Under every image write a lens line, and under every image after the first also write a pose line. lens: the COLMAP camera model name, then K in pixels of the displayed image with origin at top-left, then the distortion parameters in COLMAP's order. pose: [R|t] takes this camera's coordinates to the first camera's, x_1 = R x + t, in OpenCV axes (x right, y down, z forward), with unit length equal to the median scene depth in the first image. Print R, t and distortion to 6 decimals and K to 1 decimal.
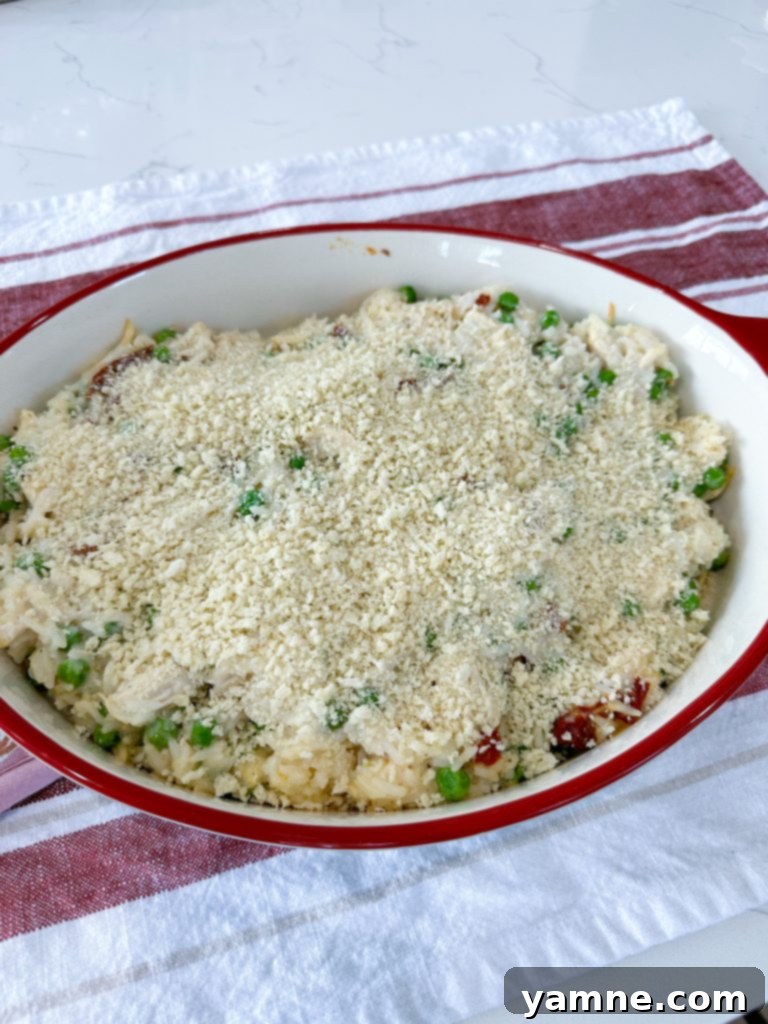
lens RADIAL K [[711.5, 0, 382.3], [0, 711.5, 507.6], [0, 0, 1]] dist [-0.019727, -0.004489]
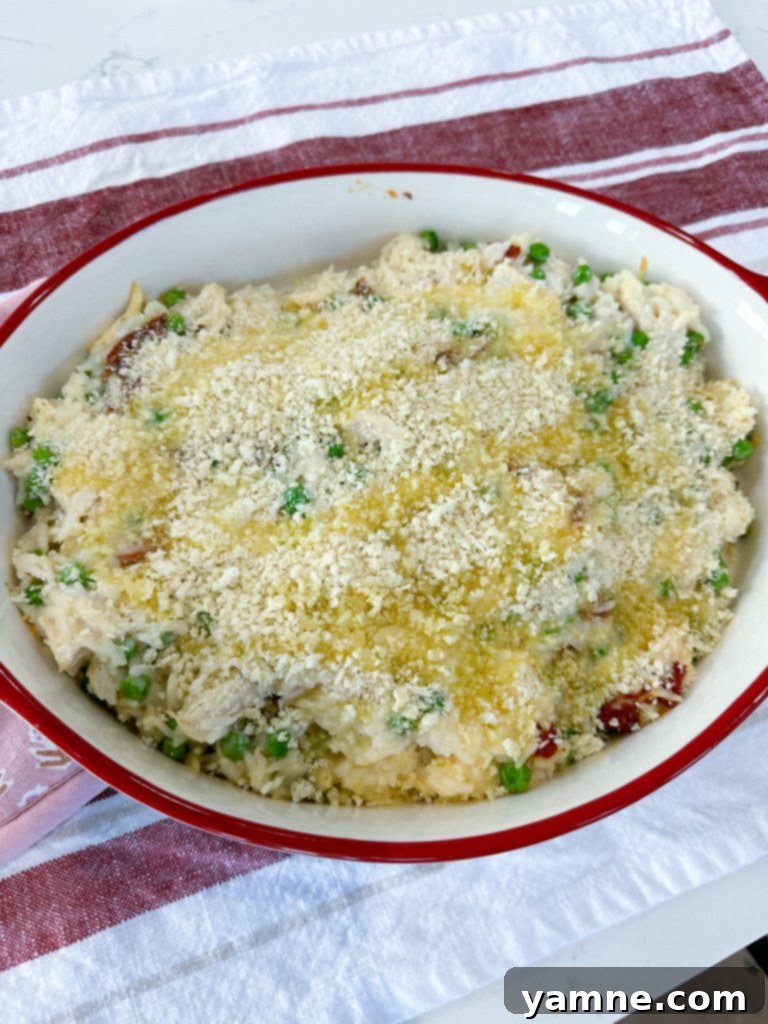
lens RADIAL K [[711.5, 0, 382.7], [0, 711.5, 511.0], [0, 0, 1]] dist [-0.019727, -0.004489]
pose [[0.996639, -0.026776, 0.077417, -0.143665], [0.011699, 0.981907, 0.189002, -0.174624], [-0.081077, -0.187461, 0.978920, 0.038239]]
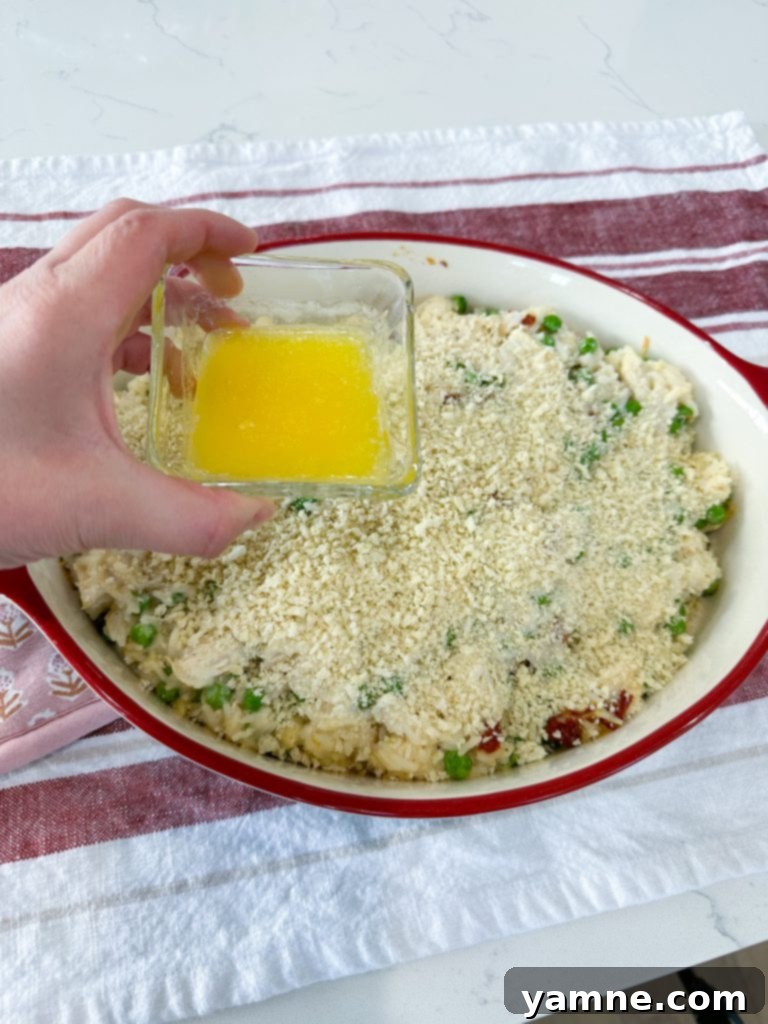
lens RADIAL K [[711.5, 0, 383.2], [0, 711.5, 495.9], [0, 0, 1]] dist [-0.019727, -0.004489]
pose [[0.993764, 0.111486, 0.002000, -0.064720], [-0.111279, 0.990456, 0.081323, -0.117728], [0.007085, -0.081038, 0.996686, -0.125930]]
